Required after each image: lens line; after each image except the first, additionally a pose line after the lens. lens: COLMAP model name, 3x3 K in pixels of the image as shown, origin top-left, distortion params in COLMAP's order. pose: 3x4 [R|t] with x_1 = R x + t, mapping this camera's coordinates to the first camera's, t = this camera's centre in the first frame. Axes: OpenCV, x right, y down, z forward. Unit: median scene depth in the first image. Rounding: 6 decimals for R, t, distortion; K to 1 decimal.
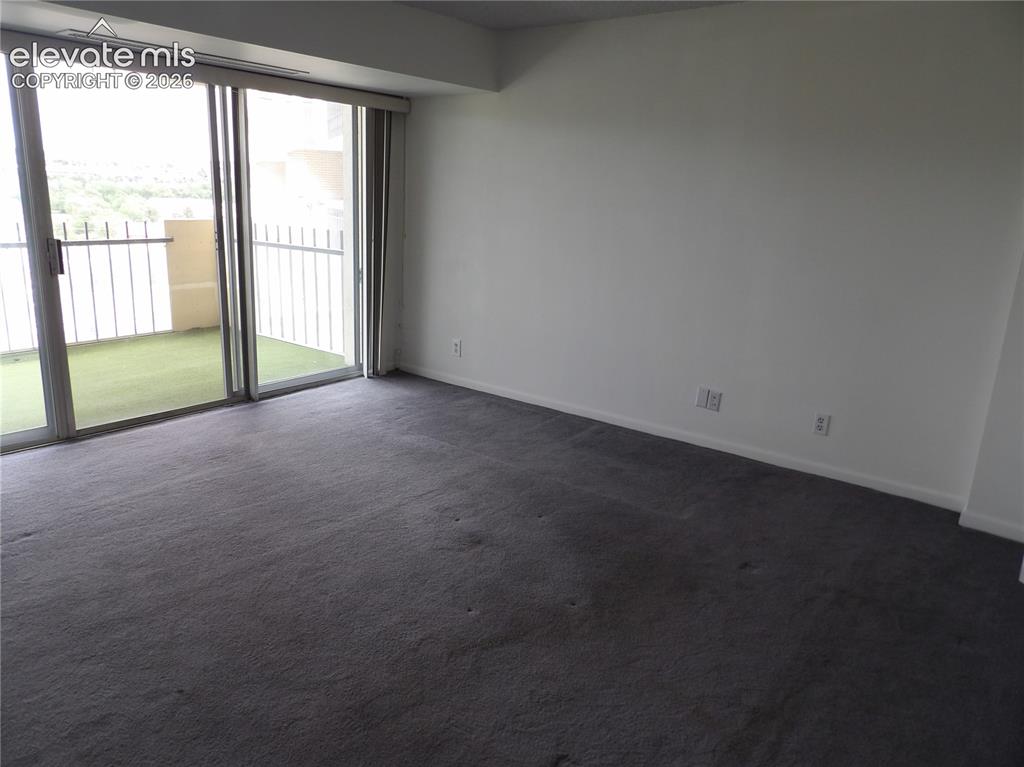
lens RADIAL K [[737.9, 0, 515.0], [0, 737.9, 384.1], [0, 0, 1]] dist [-0.025330, 0.036080]
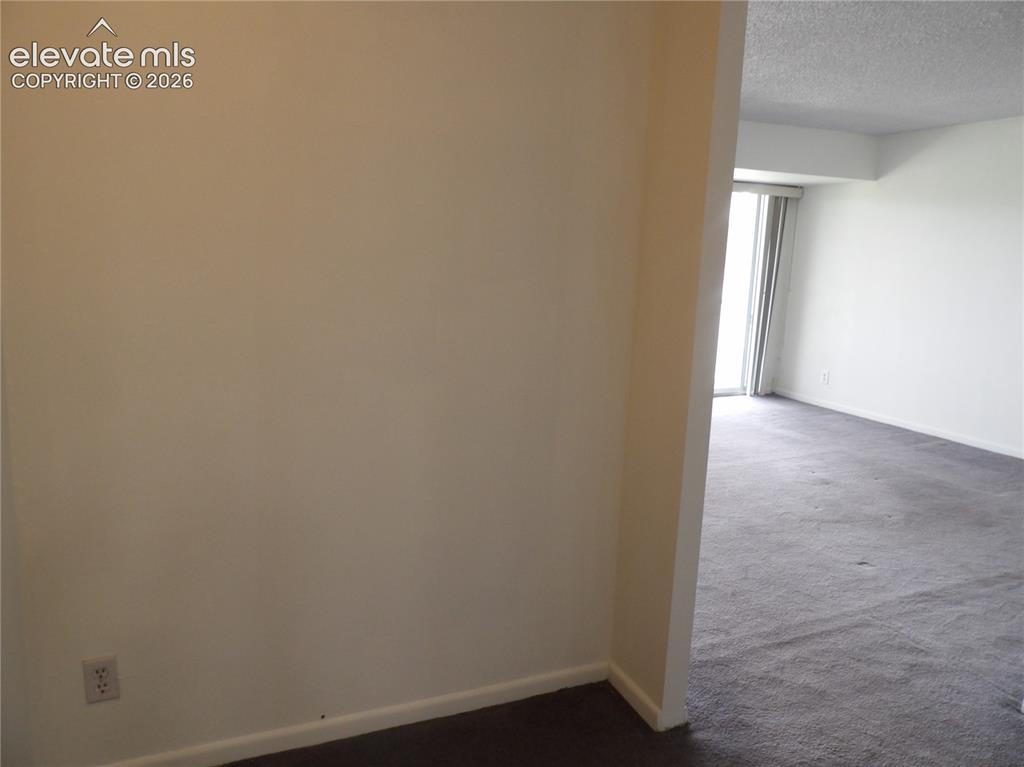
lens RADIAL K [[737.9, 0, 511.9], [0, 737.9, 385.2], [0, 0, 1]] dist [-0.025330, 0.036080]
pose [[0.879974, 0.073231, -0.469344, 0.052029], [-0.115489, 0.991382, -0.061846, 0.130827], [0.460769, 0.108627, 0.880847, -0.447939]]
